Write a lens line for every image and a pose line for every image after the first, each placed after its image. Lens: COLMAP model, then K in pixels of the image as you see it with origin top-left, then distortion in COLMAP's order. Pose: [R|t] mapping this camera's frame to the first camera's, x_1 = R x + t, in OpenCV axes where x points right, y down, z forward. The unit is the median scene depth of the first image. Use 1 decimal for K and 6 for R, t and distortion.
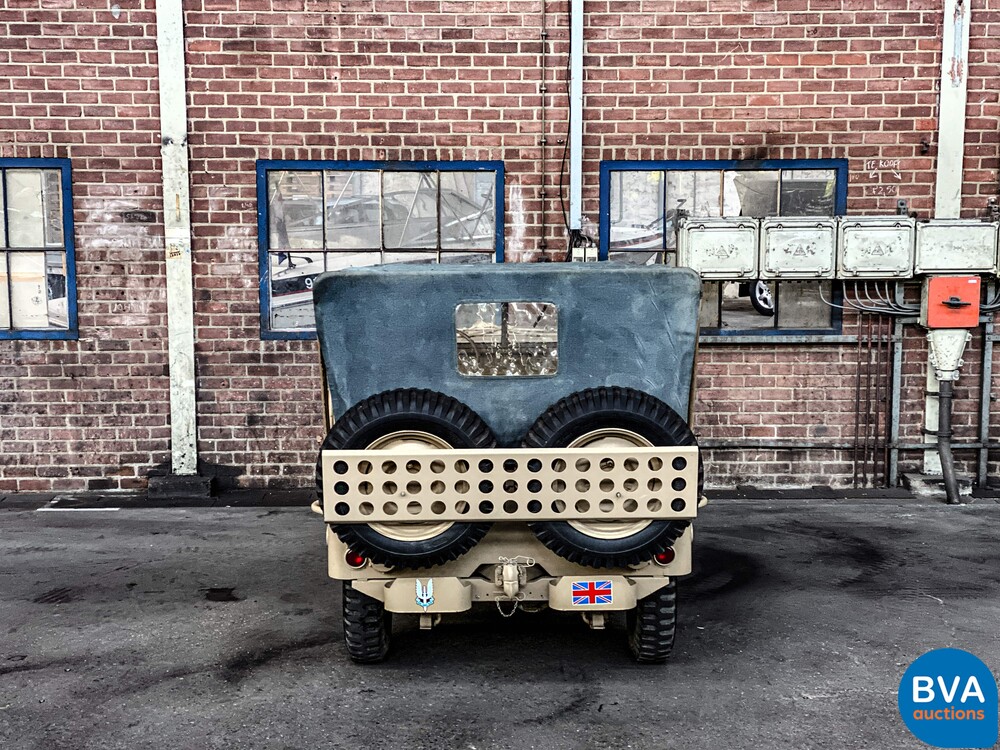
lens RADIAL K [[1478.4, 0, 508.9], [0, 1478.4, 376.7], [0, 0, 1]] dist [0.135315, 0.000000]
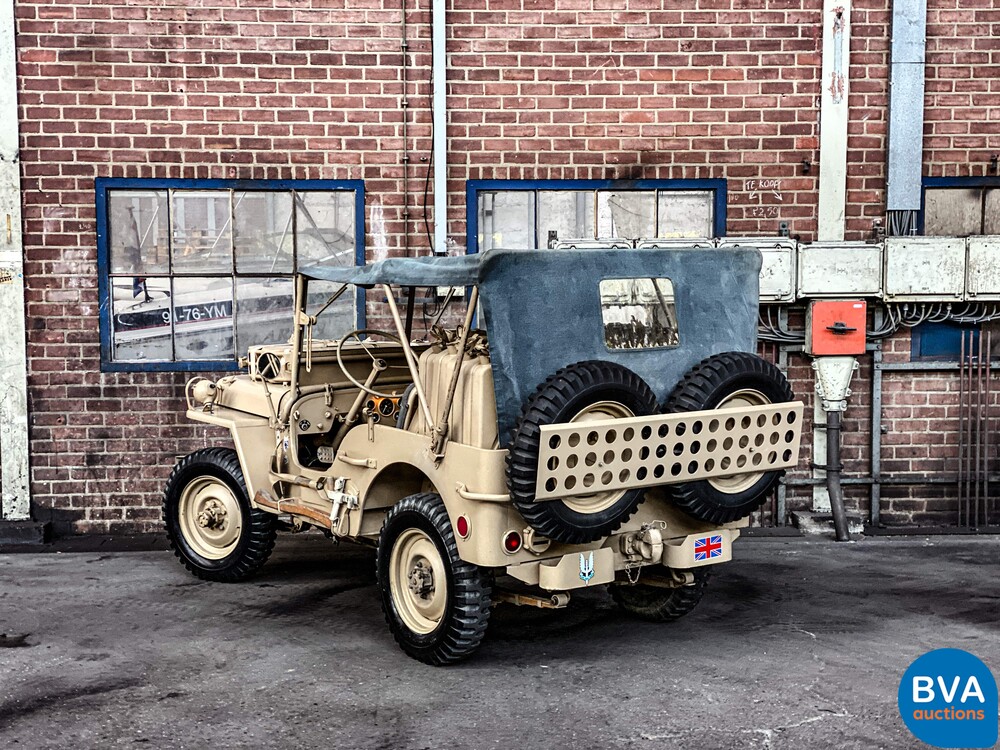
lens RADIAL K [[1478.4, 0, 502.4], [0, 1478.4, 379.7], [0, 0, 1]] dist [0.135315, 0.000000]
pose [[0.999548, -0.005087, 0.029640, 0.055440], [0.006563, 0.998731, -0.049936, 0.028261], [-0.029349, 0.050108, 0.998313, 0.065462]]
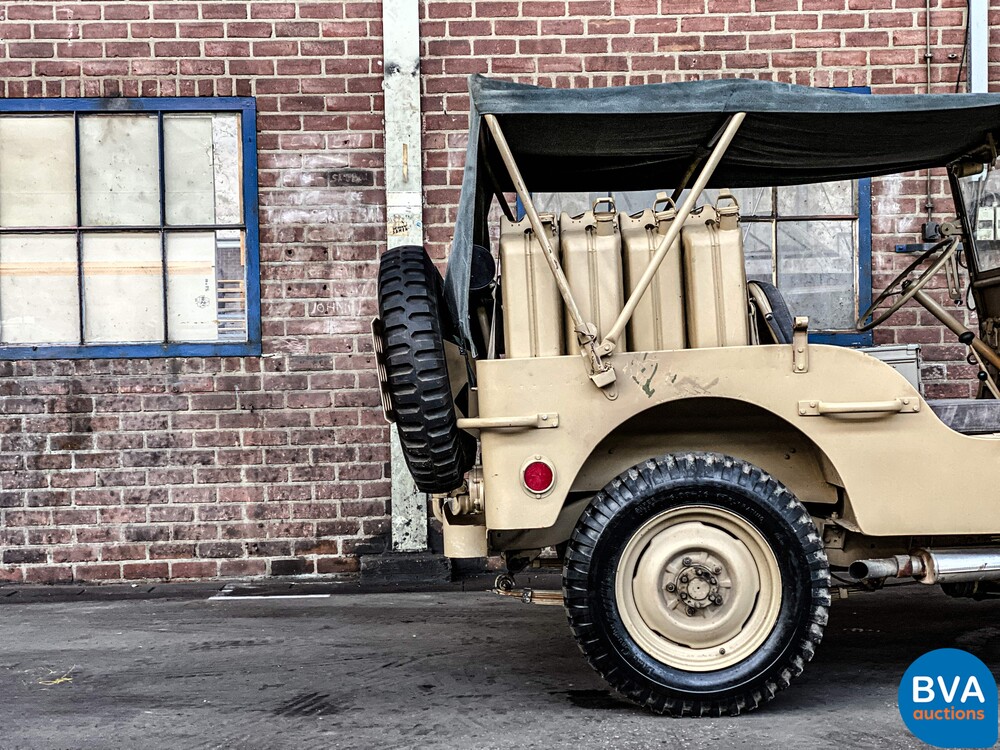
lens RADIAL K [[1478.4, 0, 505.9], [0, 1478.4, 369.7], [0, 0, 1]] dist [0.135315, 0.000000]
pose [[0.999832, -0.017077, -0.006656, -0.170186], [0.016118, 0.992121, -0.124244, 0.069573], [0.008726, 0.124116, 0.992229, 0.318256]]
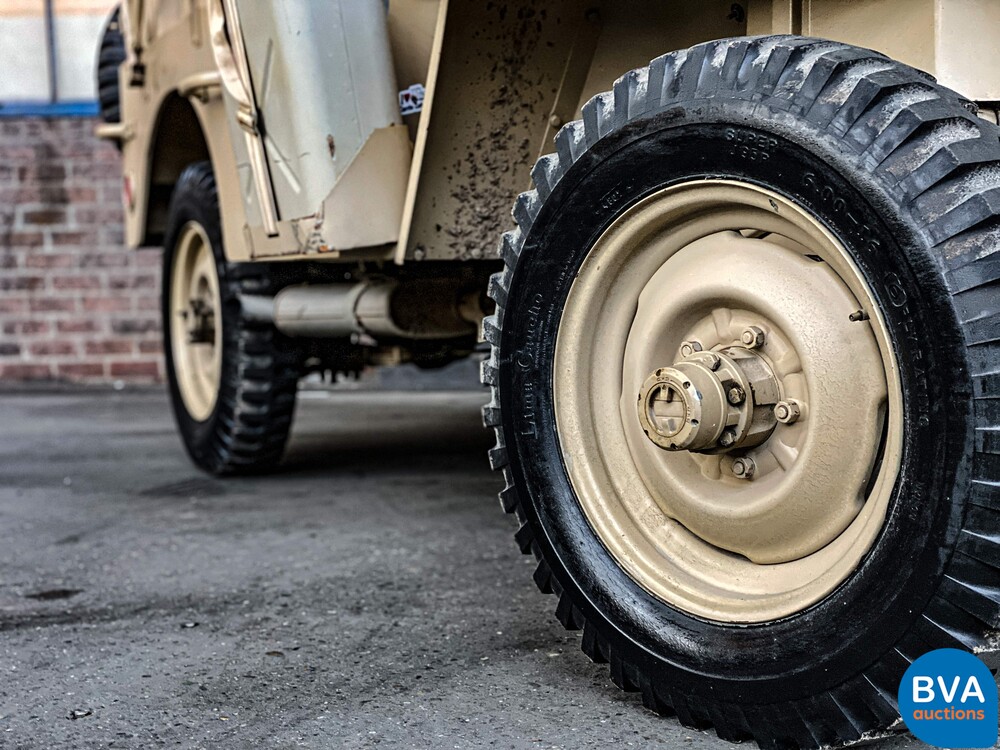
lens RADIAL K [[1478.4, 0, 506.0], [0, 1478.4, 368.9], [0, 0, 1]] dist [0.135315, 0.000000]
pose [[0.992398, -0.006011, -0.122920, -0.123890], [0.000275, 0.998912, -0.046624, 0.101118], [0.123067, 0.046236, 0.991321, 0.447359]]
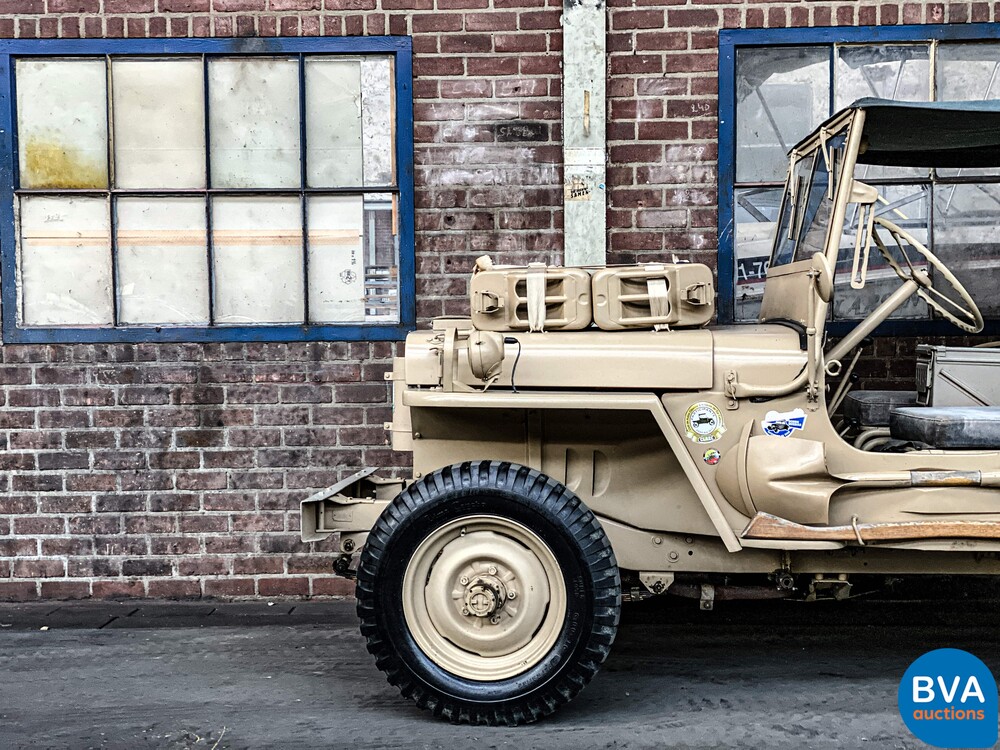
lens RADIAL K [[1478.4, 0, 510.2], [0, 1478.4, 380.2], [0, 0, 1]] dist [0.135315, 0.000000]
pose [[0.998454, -0.007409, -0.055080, -0.218613], [0.002403, 0.995904, -0.090387, 0.044826], [0.055524, 0.090115, 0.994382, 0.417568]]
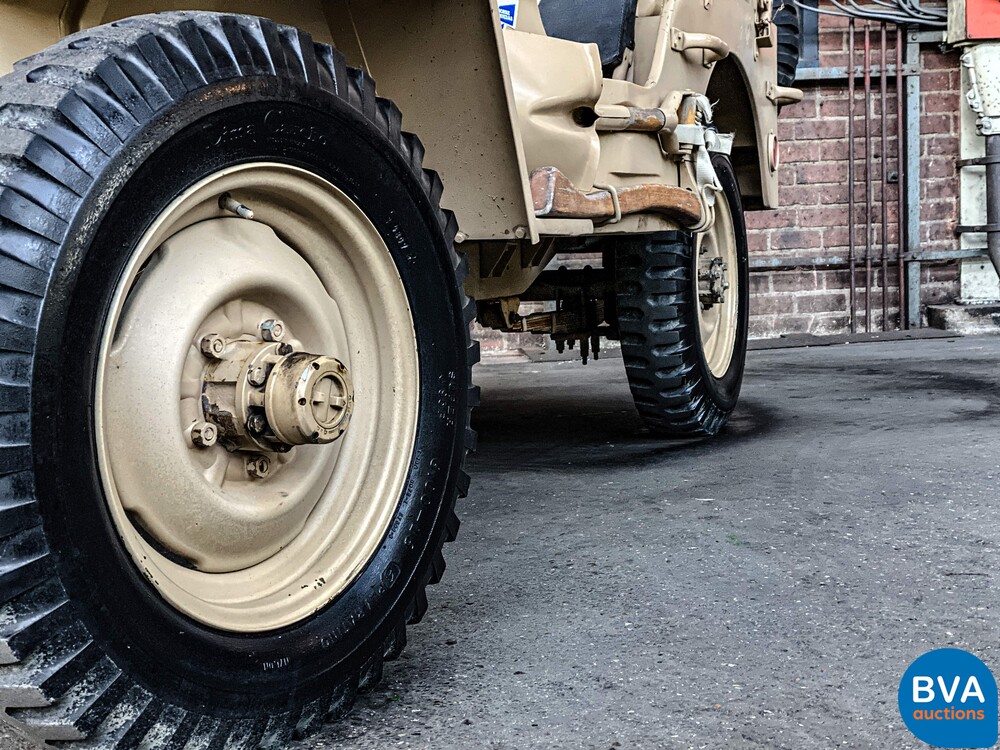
lens RADIAL K [[1478.4, 0, 509.6], [0, 1478.4, 368.1], [0, 0, 1]] dist [0.135315, 0.000000]
pose [[0.990553, -0.052761, 0.126571, 0.023900], [0.057441, 0.997783, -0.033612, 0.102606], [-0.124517, 0.040565, 0.991388, 0.444598]]
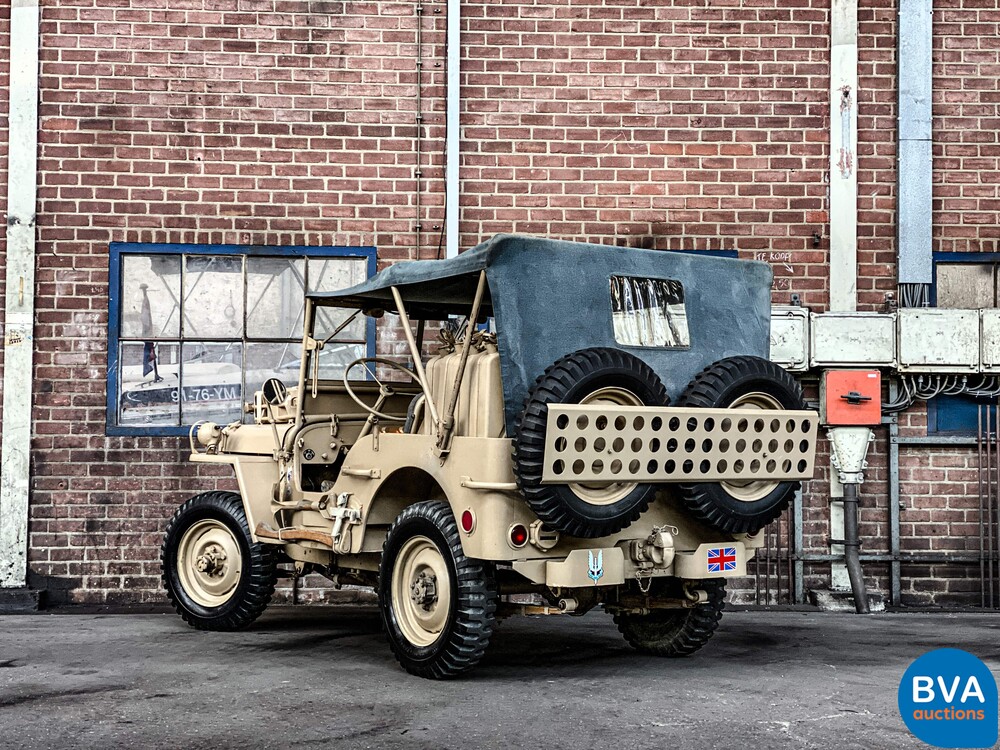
lens RADIAL K [[1478.4, 0, 505.9], [0, 1478.4, 375.7], [0, 0, 1]] dist [0.135315, 0.000000]
pose [[0.999730, 0.008003, 0.021833, 0.058848], [-0.003798, 0.982500, -0.186221, 0.109686], [-0.022941, 0.186088, 0.982265, 0.086236]]
